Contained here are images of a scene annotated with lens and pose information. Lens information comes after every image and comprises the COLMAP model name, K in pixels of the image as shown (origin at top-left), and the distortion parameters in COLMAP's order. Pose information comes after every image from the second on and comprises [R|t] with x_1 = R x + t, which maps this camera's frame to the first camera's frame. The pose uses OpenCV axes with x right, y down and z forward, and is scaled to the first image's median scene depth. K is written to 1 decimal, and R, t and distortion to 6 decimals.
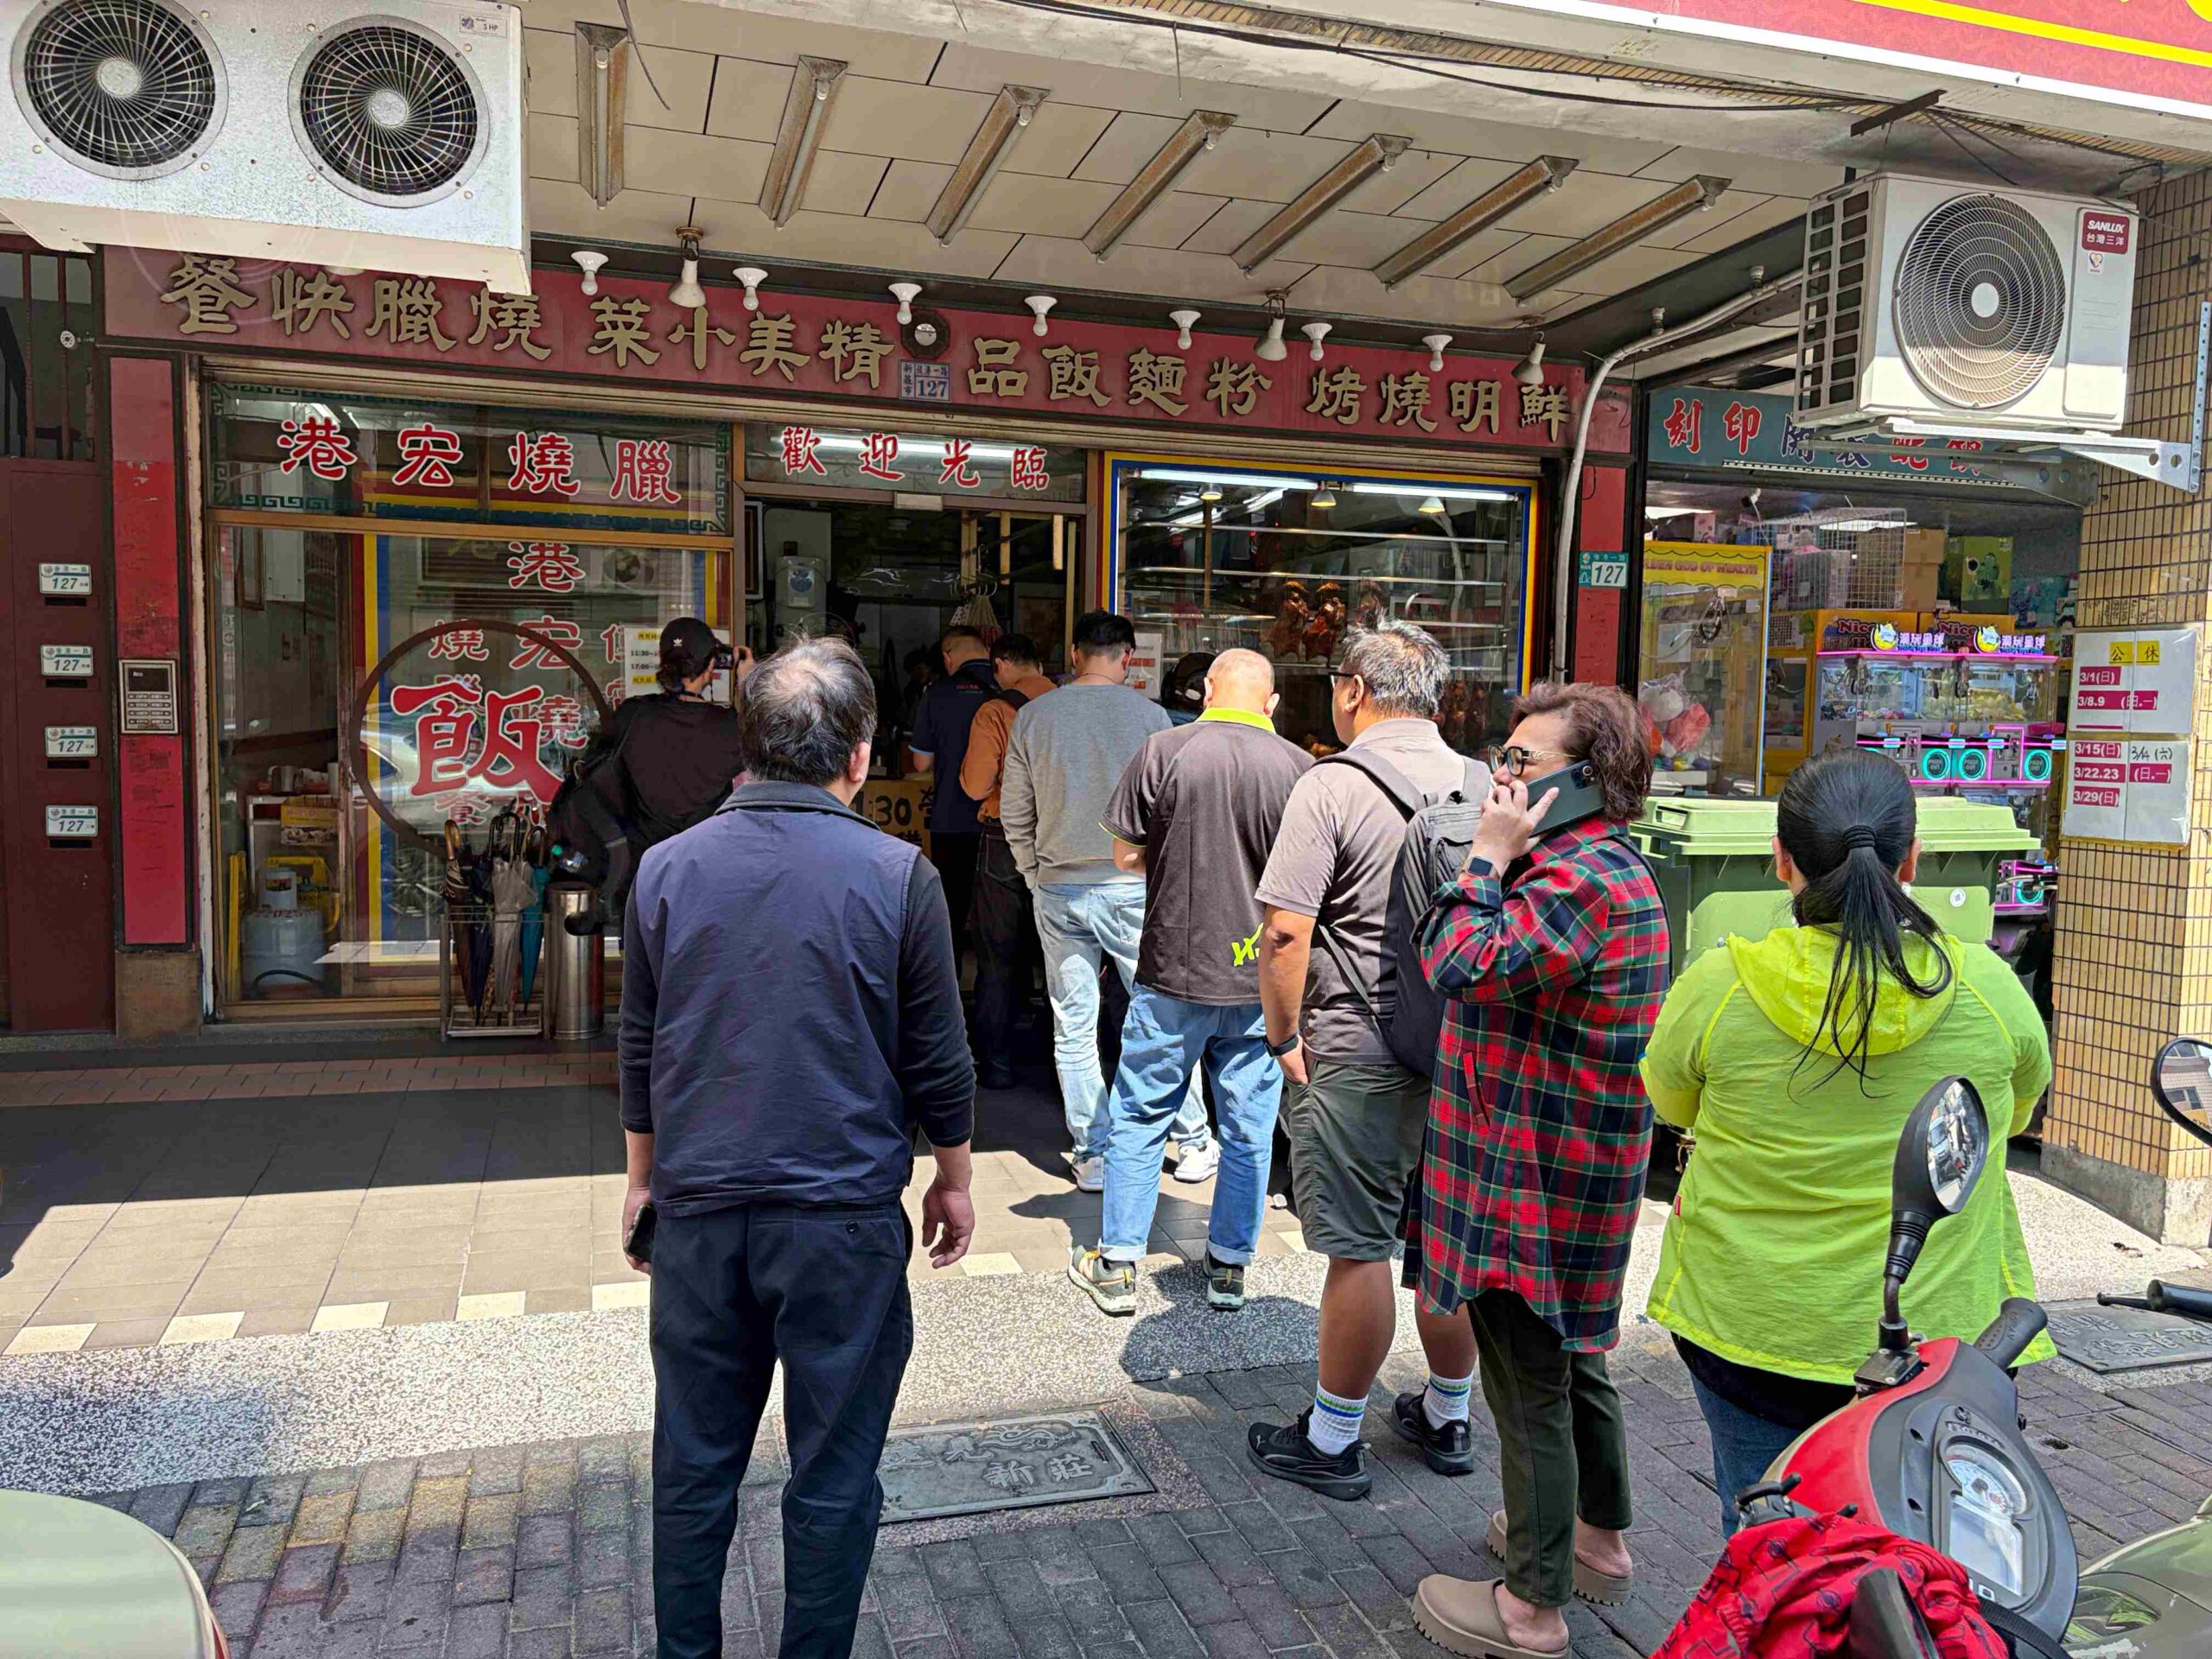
lens RADIAL K [[1682.6, 0, 1106.0], [0, 1682.6, 829.5], [0, 0, 1]] dist [0.048830, -0.048506]
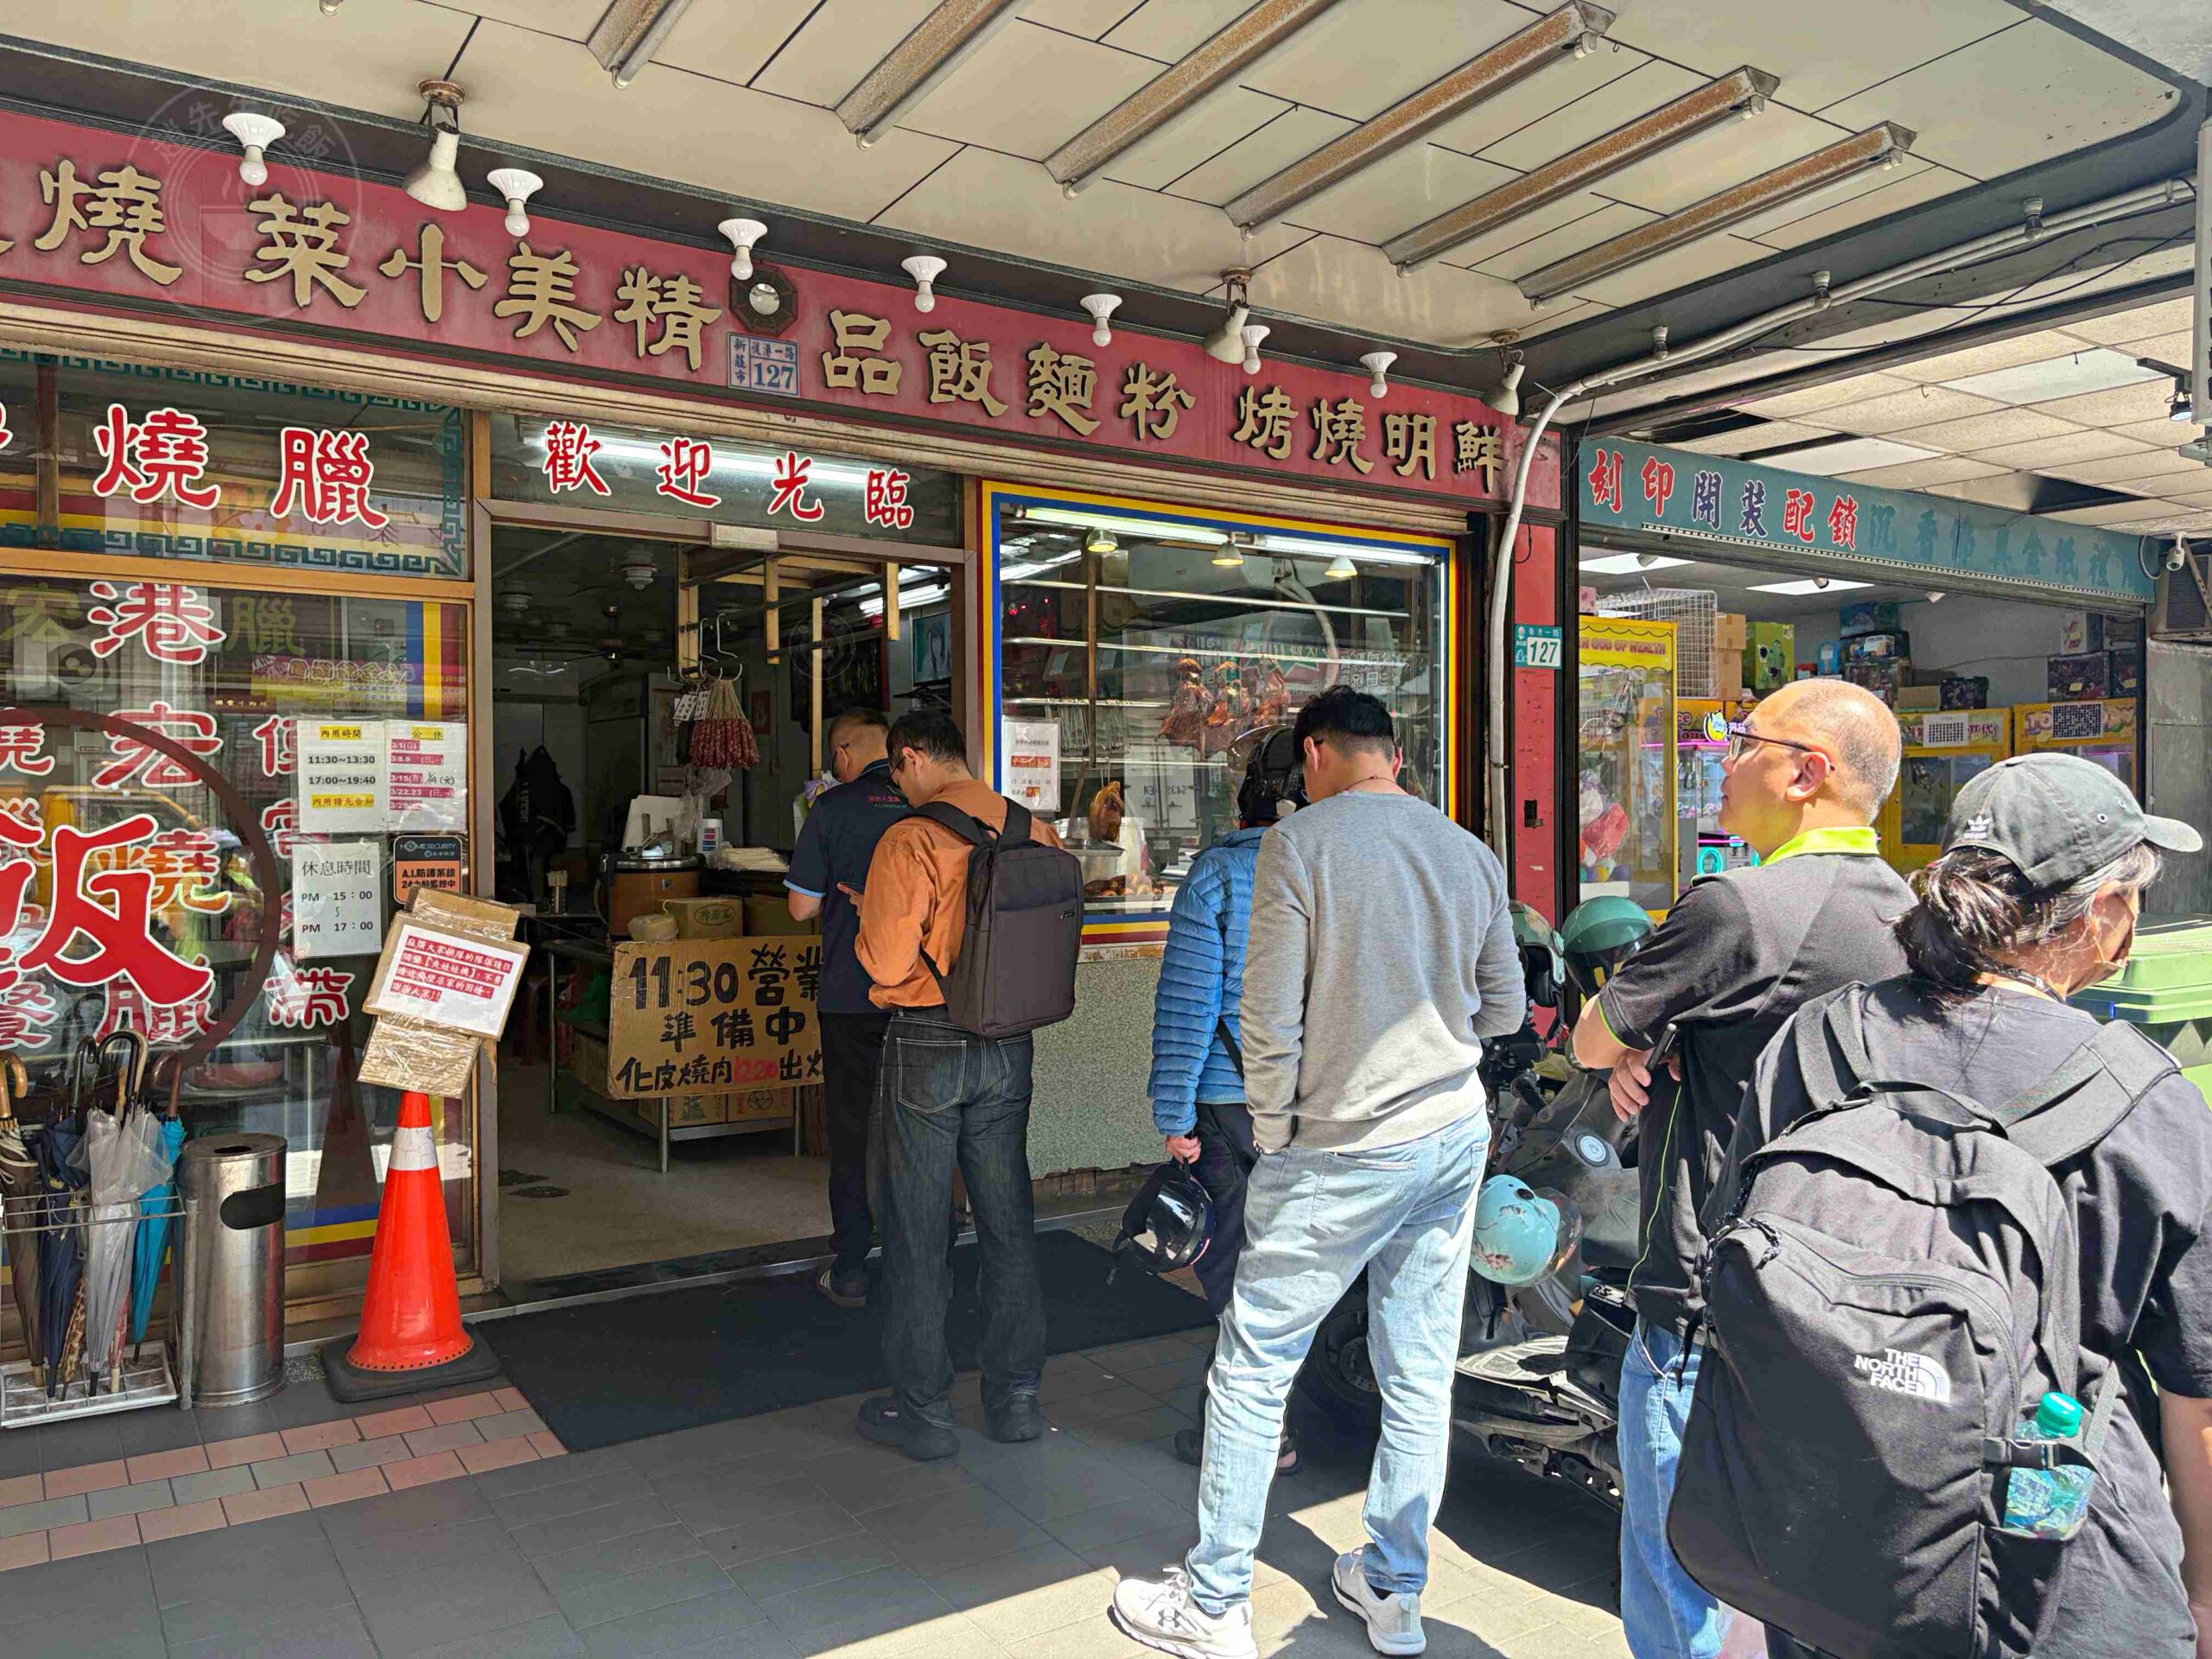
lens RADIAL K [[1682.6, 0, 1106.0], [0, 1682.6, 829.5], [0, 0, 1]] dist [0.048830, -0.048506]
pose [[0.957677, -0.025135, 0.286745, -0.176285], [0.042381, 0.997636, -0.054096, -0.030850], [-0.284707, 0.063959, 0.956478, 0.304934]]
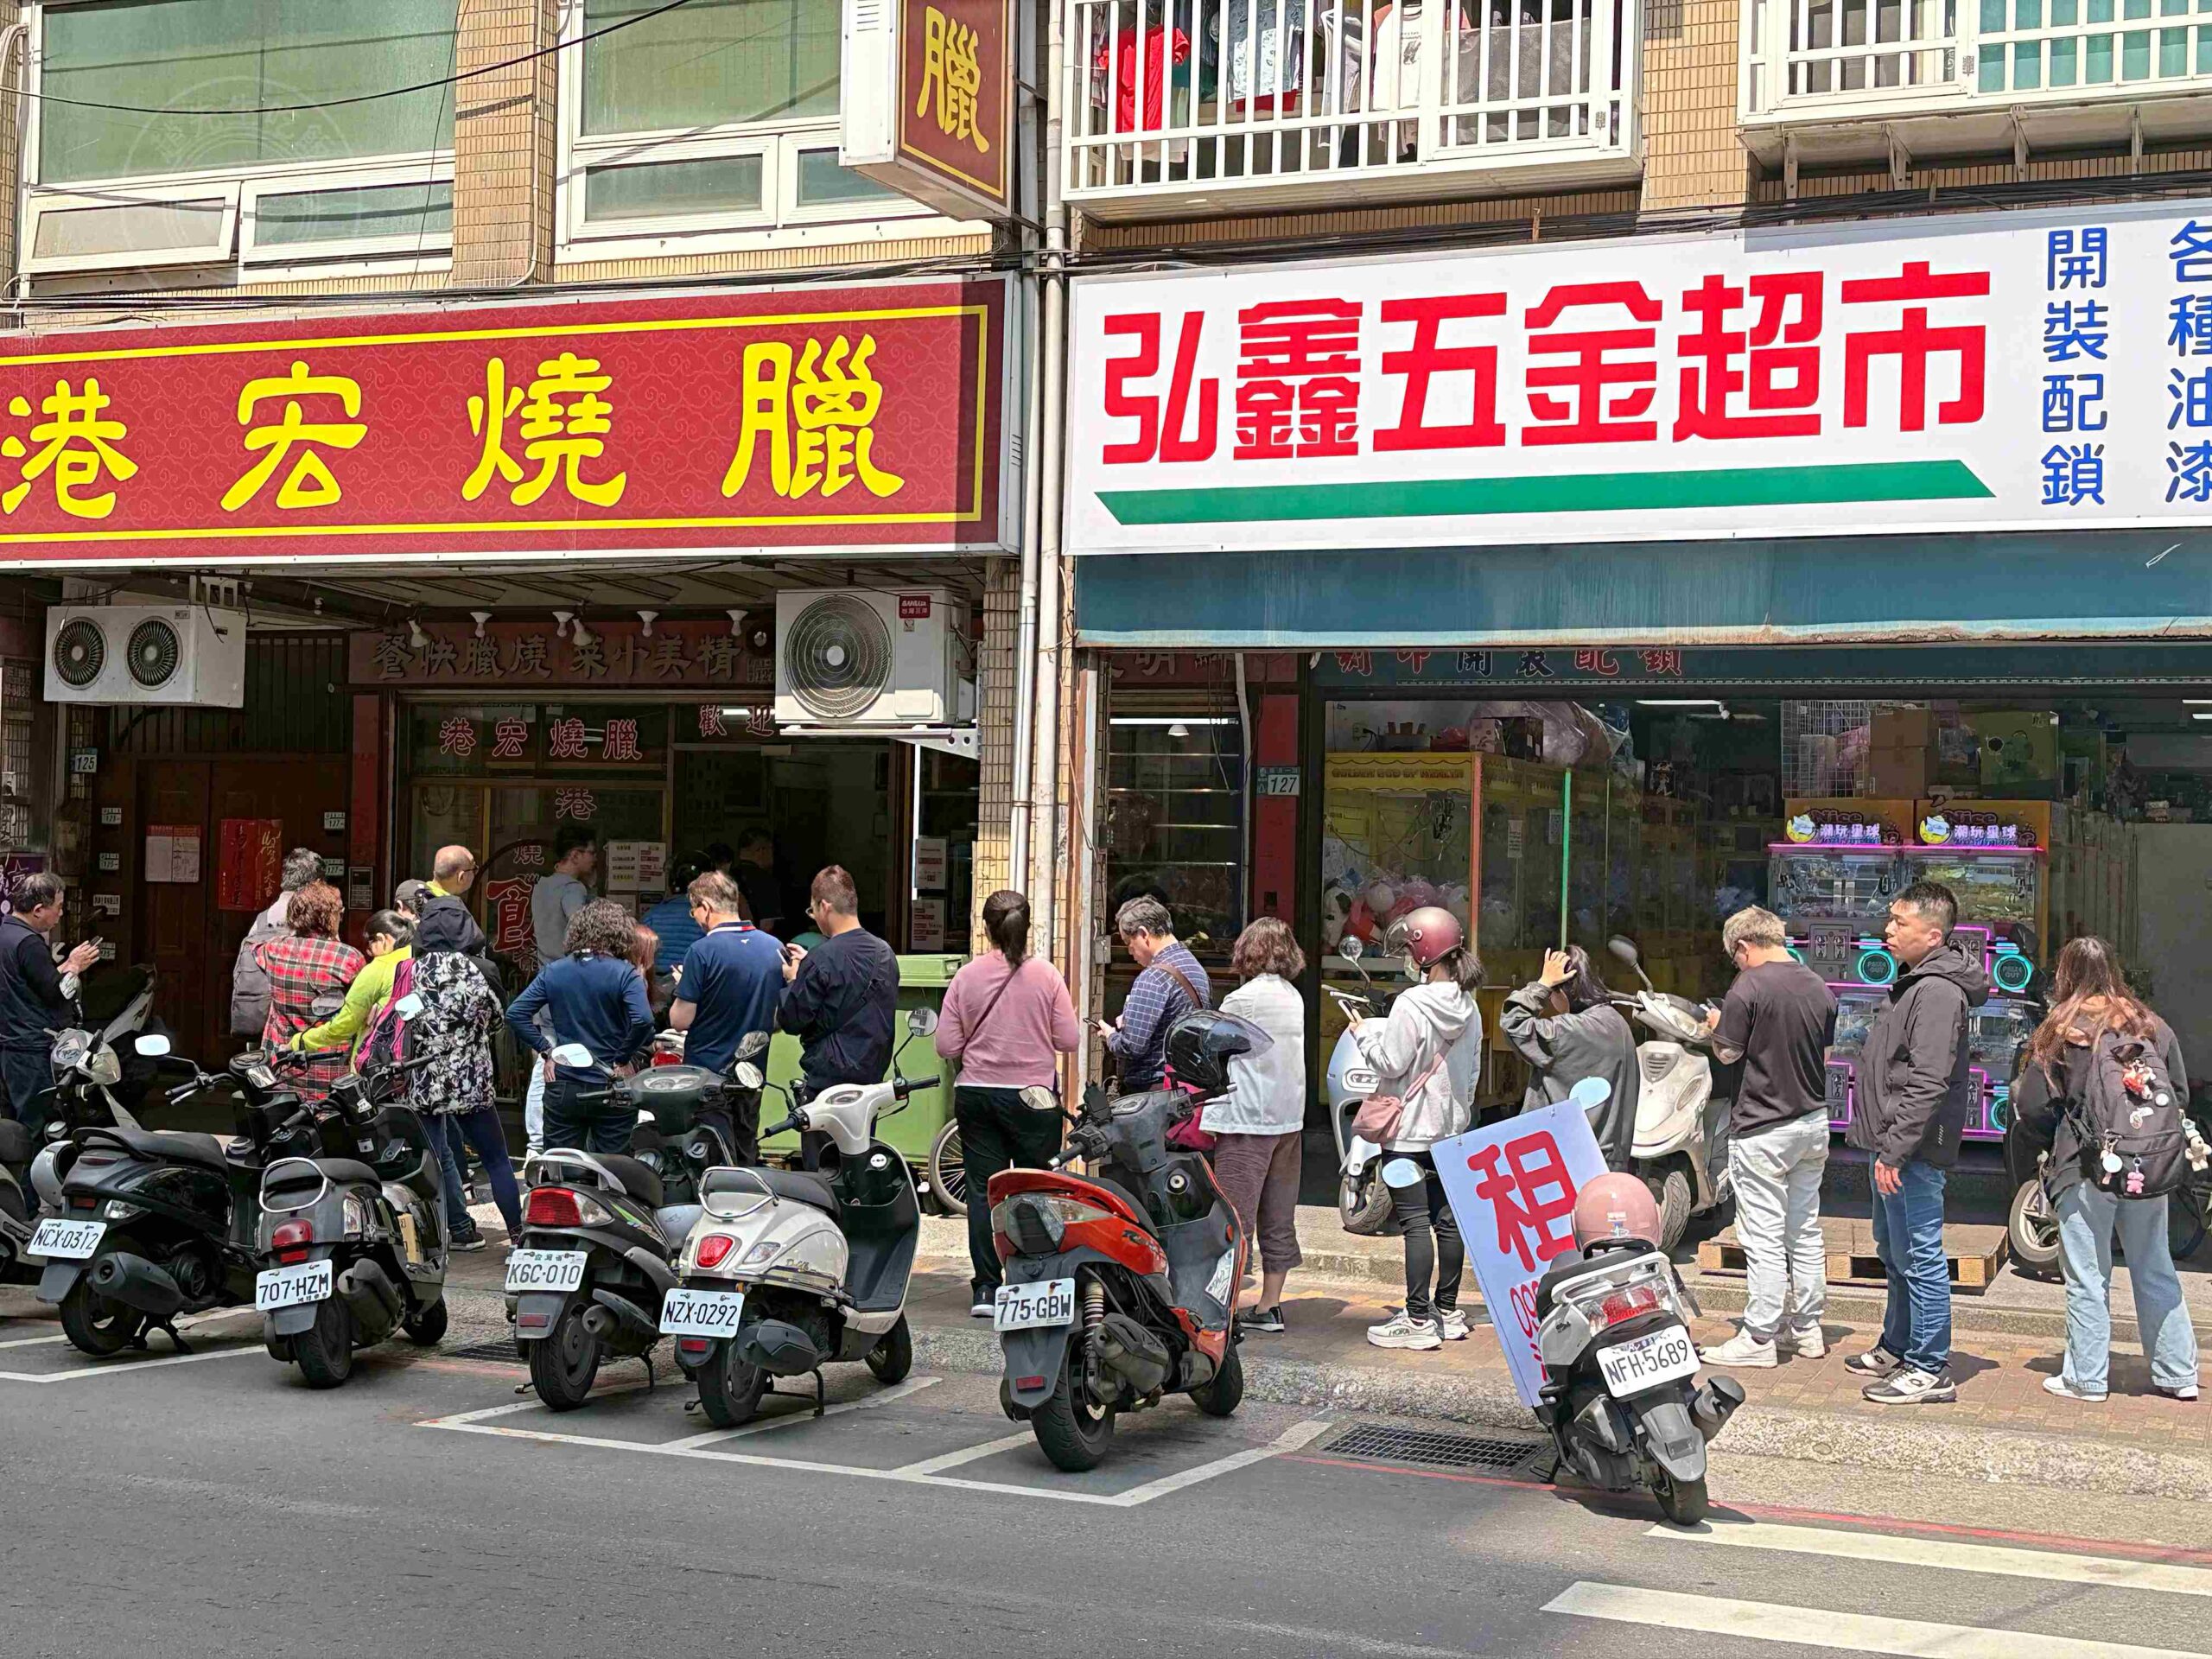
lens RADIAL K [[2802.0, 0, 1106.0], [0, 2802.0, 829.5], [0, 0, 1]] dist [0.240410, -0.853826]
pose [[0.759269, -0.012311, -0.650660, 1.677198], [-0.054582, 0.995094, -0.082521, 0.052434], [0.648484, 0.098170, 0.754872, -0.611545]]
